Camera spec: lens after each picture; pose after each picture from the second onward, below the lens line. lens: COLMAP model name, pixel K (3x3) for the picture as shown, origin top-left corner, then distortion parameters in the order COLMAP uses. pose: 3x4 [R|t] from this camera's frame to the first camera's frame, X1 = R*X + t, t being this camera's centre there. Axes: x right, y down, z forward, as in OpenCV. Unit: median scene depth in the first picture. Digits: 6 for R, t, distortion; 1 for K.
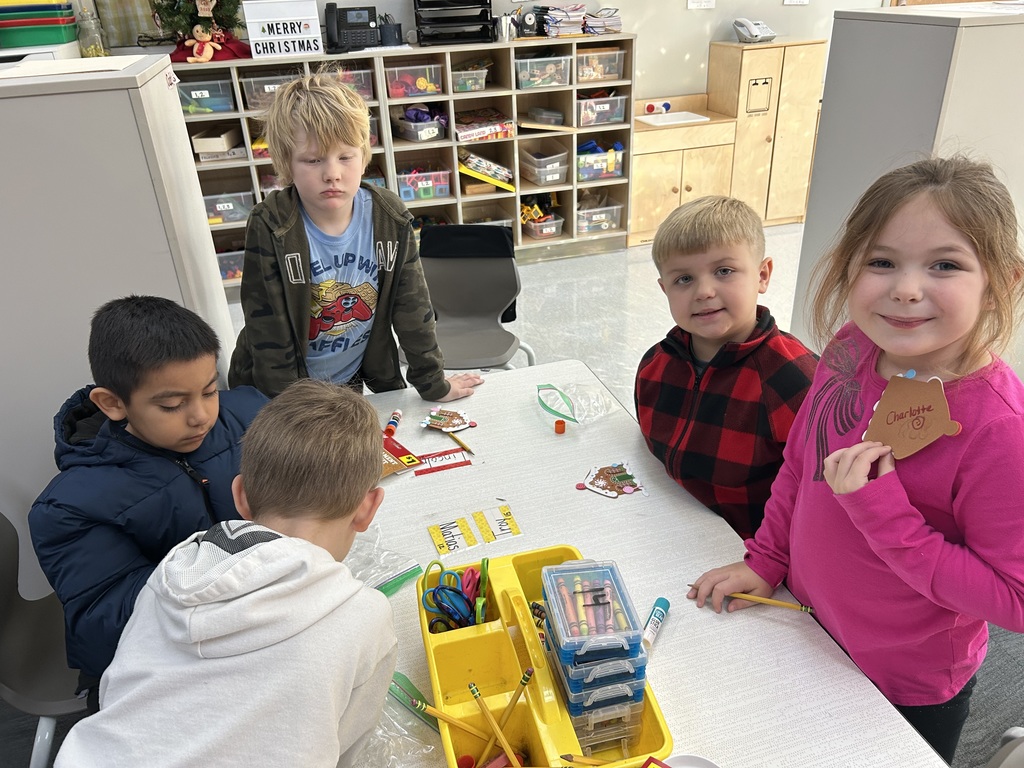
lens RADIAL K [[773.7, 0, 512.1], [0, 773.7, 383.2], [0, 0, 1]] dist [0.002181, -0.014847]
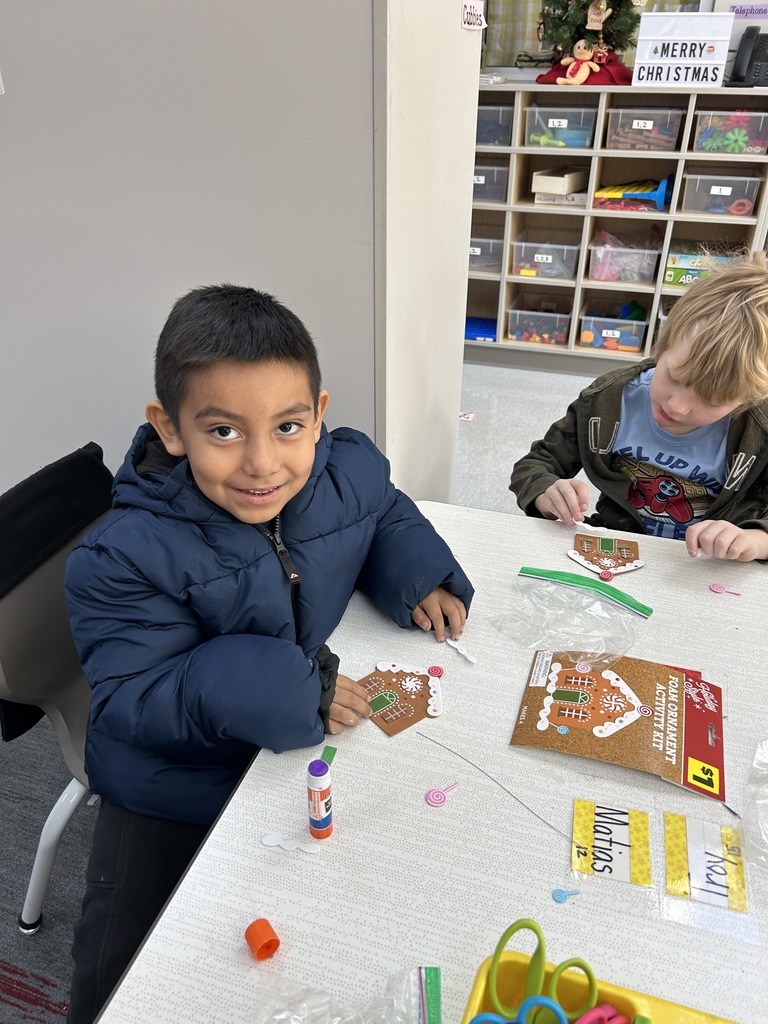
lens RADIAL K [[773.7, 0, 385.2], [0, 773.7, 516.9], [0, 0, 1]] dist [0.002181, -0.014847]
pose [[0.817741, 0.332337, -0.469949, -0.010127], [-0.304734, 0.942627, 0.136349, -0.018886], [0.488300, 0.031711, 0.872099, 0.168781]]
